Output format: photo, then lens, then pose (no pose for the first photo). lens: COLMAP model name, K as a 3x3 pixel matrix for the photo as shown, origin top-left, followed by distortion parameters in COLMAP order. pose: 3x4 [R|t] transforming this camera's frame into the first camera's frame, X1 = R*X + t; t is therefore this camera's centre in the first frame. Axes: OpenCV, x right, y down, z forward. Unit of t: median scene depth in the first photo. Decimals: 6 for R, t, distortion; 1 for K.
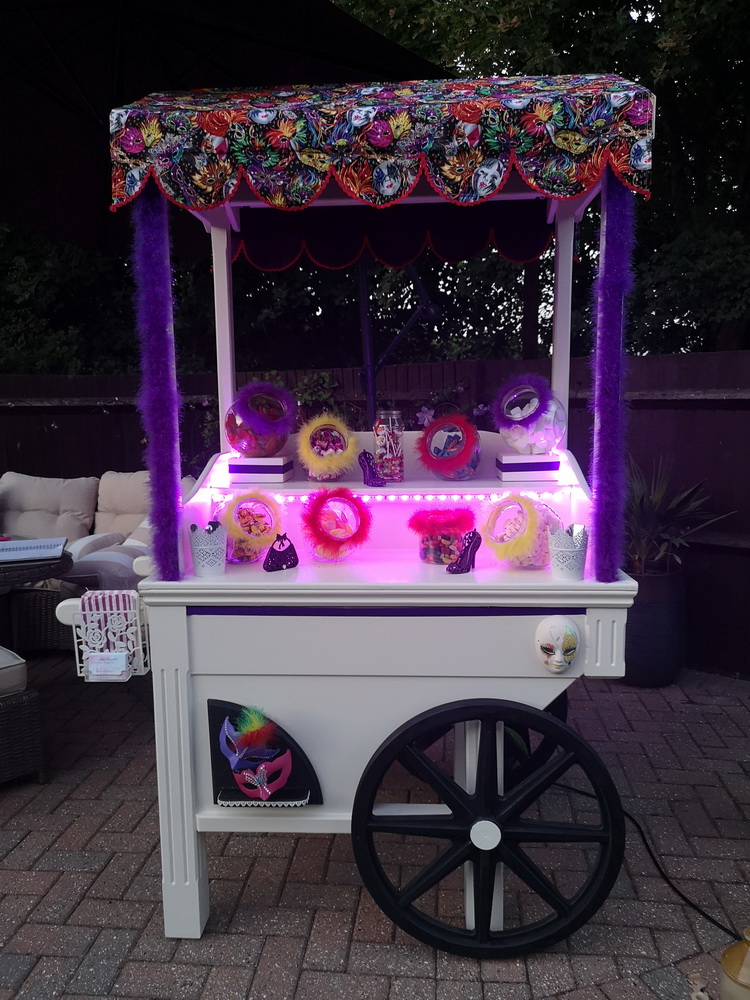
lens RADIAL K [[764.0, 0, 374.7], [0, 764.0, 503.8], [0, 0, 1]] dist [0.041583, -0.043607]
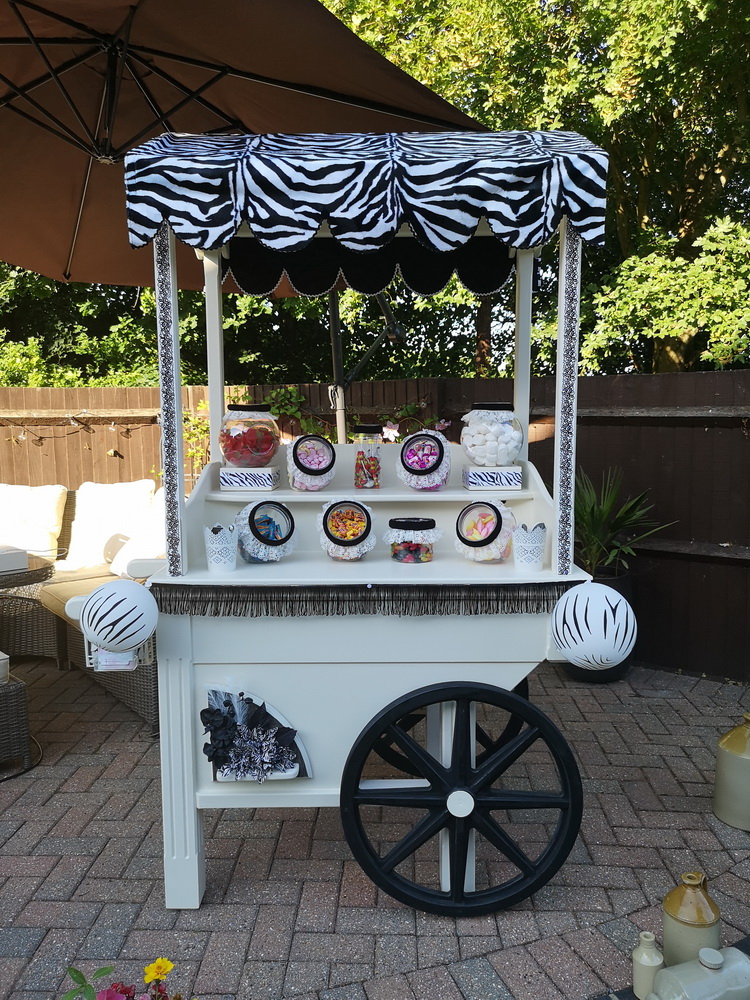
lens RADIAL K [[764.0, 0, 372.3], [0, 764.0, 502.6], [0, 0, 1]] dist [0.041583, -0.043607]
pose [[0.998197, 0.001683, 0.060006, -0.045496], [-0.000522, 0.999812, -0.019366, 0.012164], [-0.060028, 0.019300, 0.998010, -0.102816]]
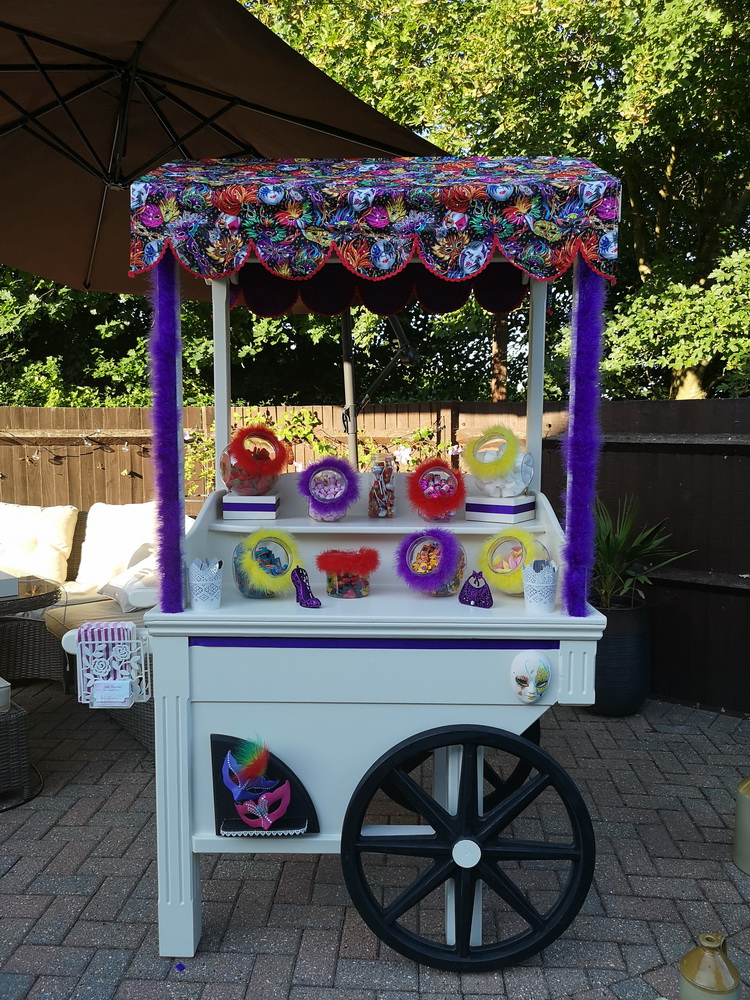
lens RADIAL K [[764.0, 0, 372.9], [0, 764.0, 500.3], [0, 0, 1]] dist [0.041583, -0.043607]
pose [[0.999159, 0.012182, 0.039162, -0.029860], [-0.010467, 0.998989, -0.043717, -0.011075], [-0.039655, 0.043271, 0.998276, -0.075695]]
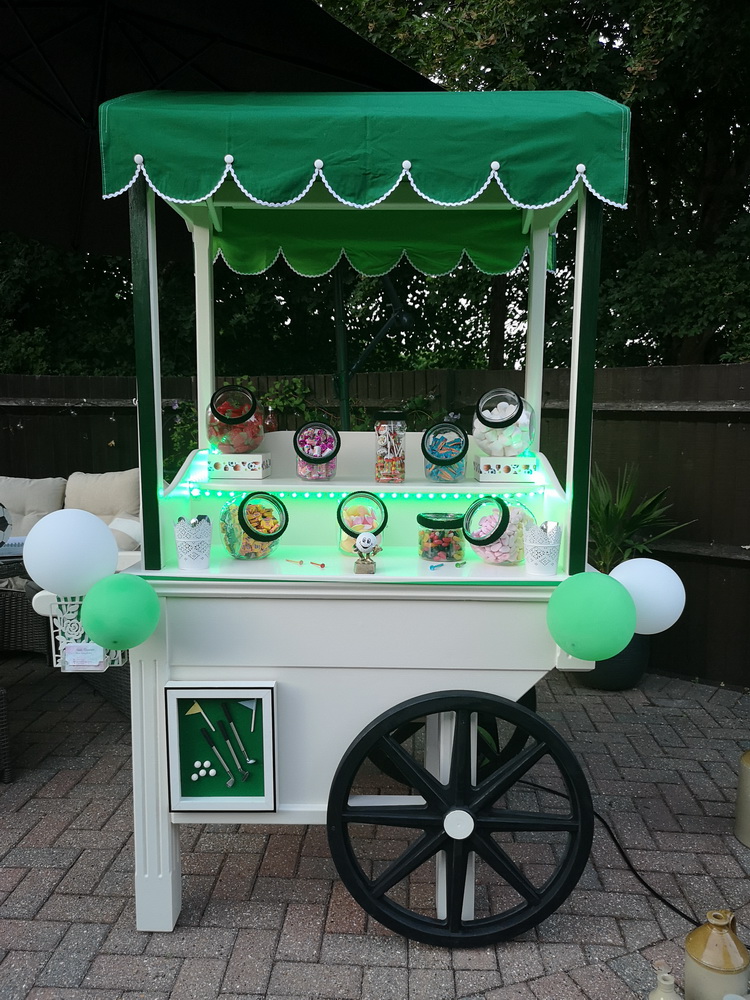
lens RADIAL K [[764.0, 0, 373.3], [0, 764.0, 503.8], [0, 0, 1]] dist [0.041583, -0.043607]
pose [[0.998814, 0.016130, 0.045944, -0.019854], [-0.015363, 0.999738, -0.016988, 0.021568], [-0.046206, 0.016262, 0.998800, -0.017224]]
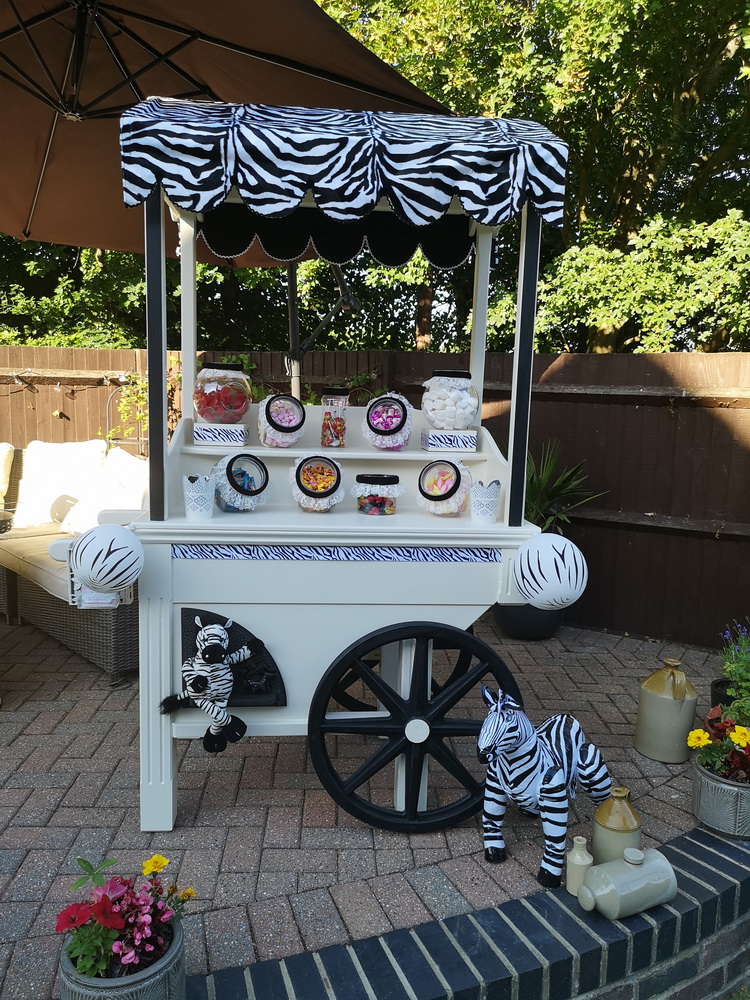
lens RADIAL K [[764.0, 0, 370.2], [0, 764.0, 502.3], [0, 0, 1]] dist [0.041583, -0.043607]
pose [[0.988861, 0.022852, 0.147075, -0.105791], [-0.024362, 0.999667, 0.008476, 0.046743], [-0.146832, -0.011964, 0.989089, -0.180596]]
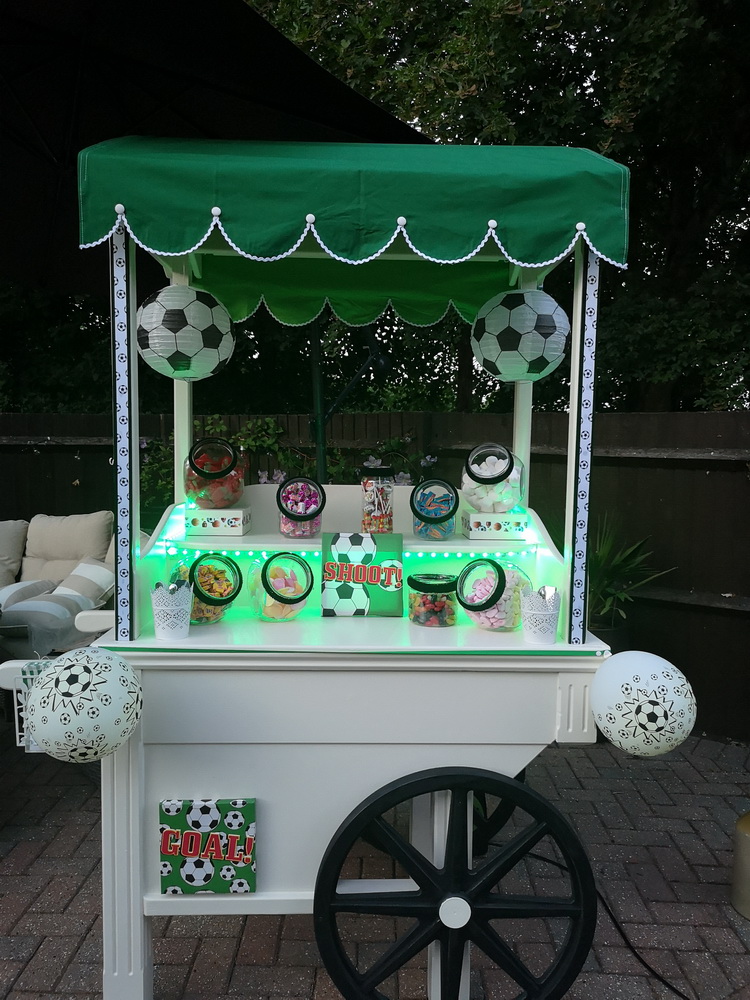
lens RADIAL K [[764.0, 0, 374.1], [0, 764.0, 504.4], [0, 0, 1]] dist [0.041583, -0.043607]
pose [[0.995552, 0.020321, 0.091992, -0.047423], [-0.015223, 0.998327, -0.055785, -0.017840], [-0.092972, 0.054137, 0.994196, 0.026208]]
